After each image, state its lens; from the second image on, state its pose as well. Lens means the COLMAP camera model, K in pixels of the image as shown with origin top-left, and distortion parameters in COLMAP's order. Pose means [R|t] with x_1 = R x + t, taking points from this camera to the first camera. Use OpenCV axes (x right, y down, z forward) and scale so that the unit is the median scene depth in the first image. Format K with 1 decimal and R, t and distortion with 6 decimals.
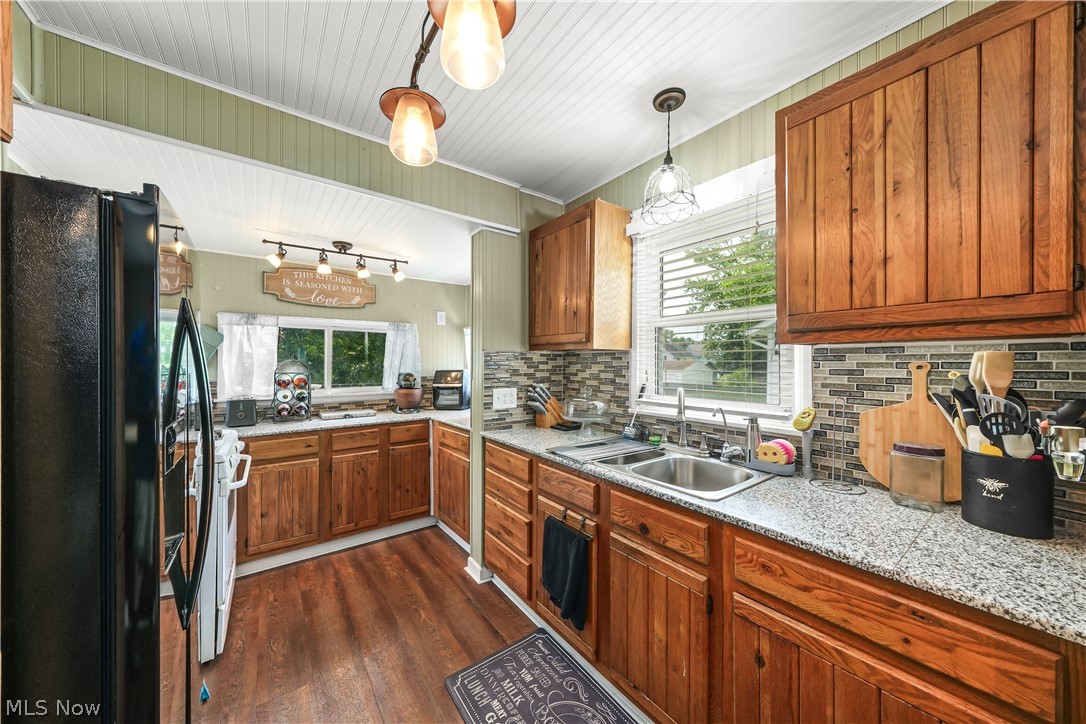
lens RADIAL K [[370.4, 0, 538.6], [0, 370.4, 363.1], [0, 0, 1]] dist [0.000888, -0.000048]
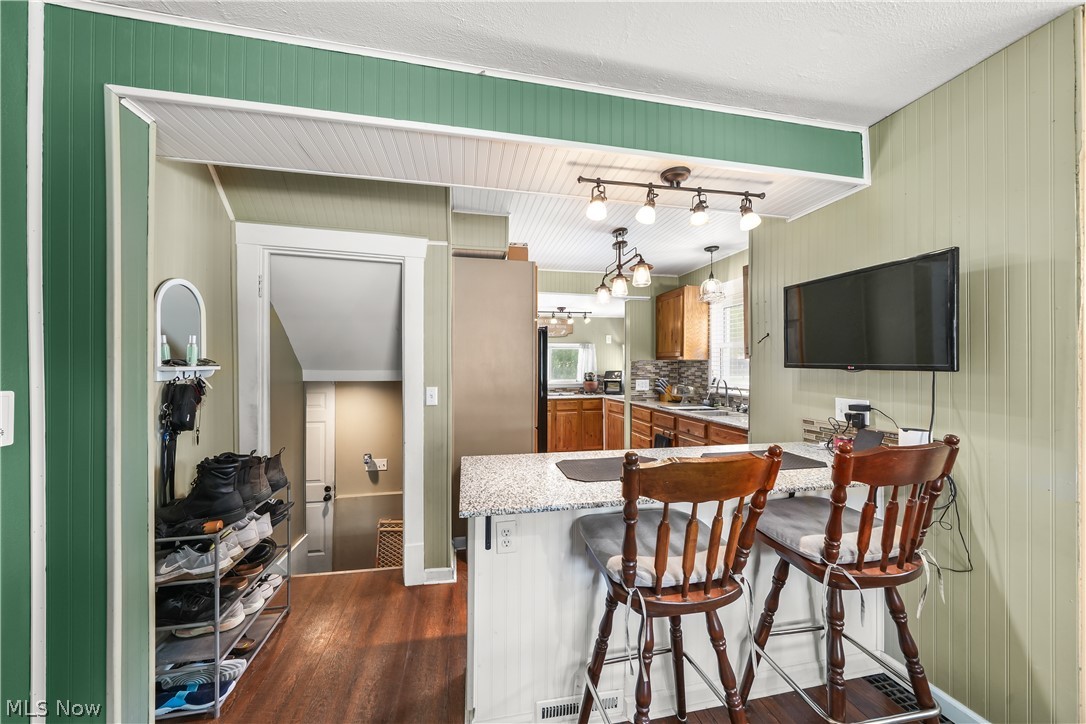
lens RADIAL K [[375.6, 0, 540.9], [0, 375.6, 366.0], [0, 0, 1]] dist [-0.000469, -0.000065]
pose [[0.910774, -0.001806, -0.412900, 0.221356], [0.001649, 0.999998, -0.000738, -0.003013], [0.412901, -0.000009, 0.910776, -0.939516]]
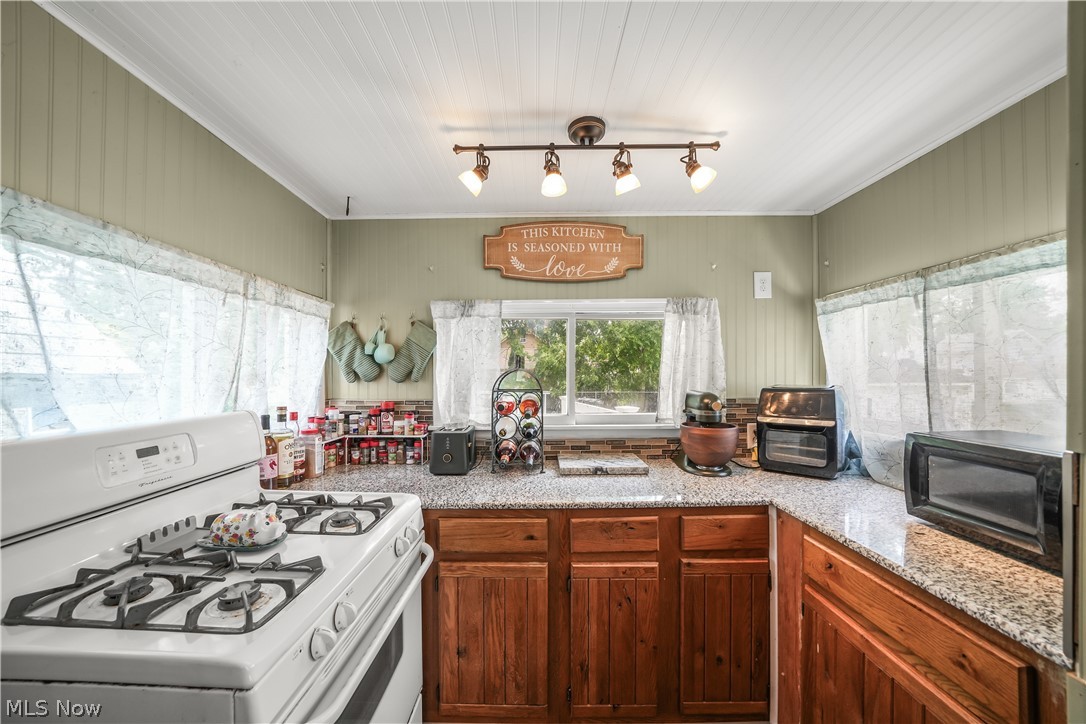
lens RADIAL K [[373.8, 0, 540.2], [0, 373.8, 363.0], [0, 0, 1]] dist [-0.025061, -0.000060]
pose [[0.801461, -0.014486, -0.597872, -0.301235], [0.002624, 0.999782, -0.020706, -0.006361], [0.598041, 0.015026, 0.801324, 0.597144]]
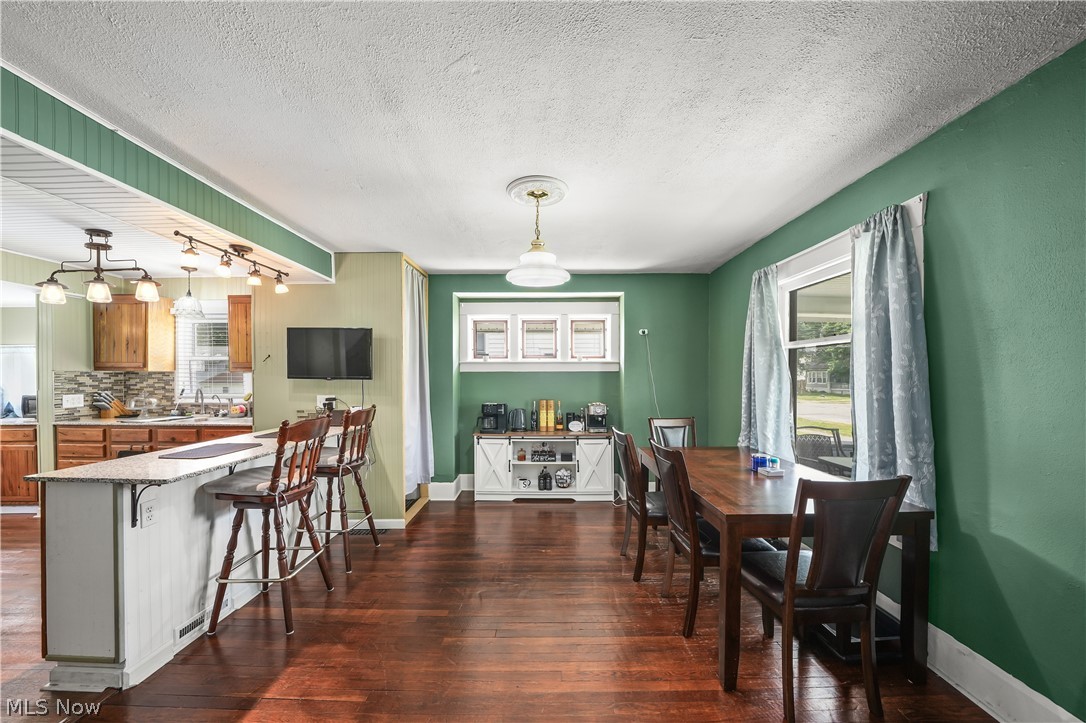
lens RADIAL K [[383.3, 0, 538.5], [0, 383.3, 378.8], [0, 0, 1]] dist [-0.018112, -0.000018]
pose [[0.597650, -0.010425, 0.801689, -0.166657], [0.003119, 0.999938, 0.010678, -0.009406], [-0.801751, -0.003881, 0.597646, -1.449147]]
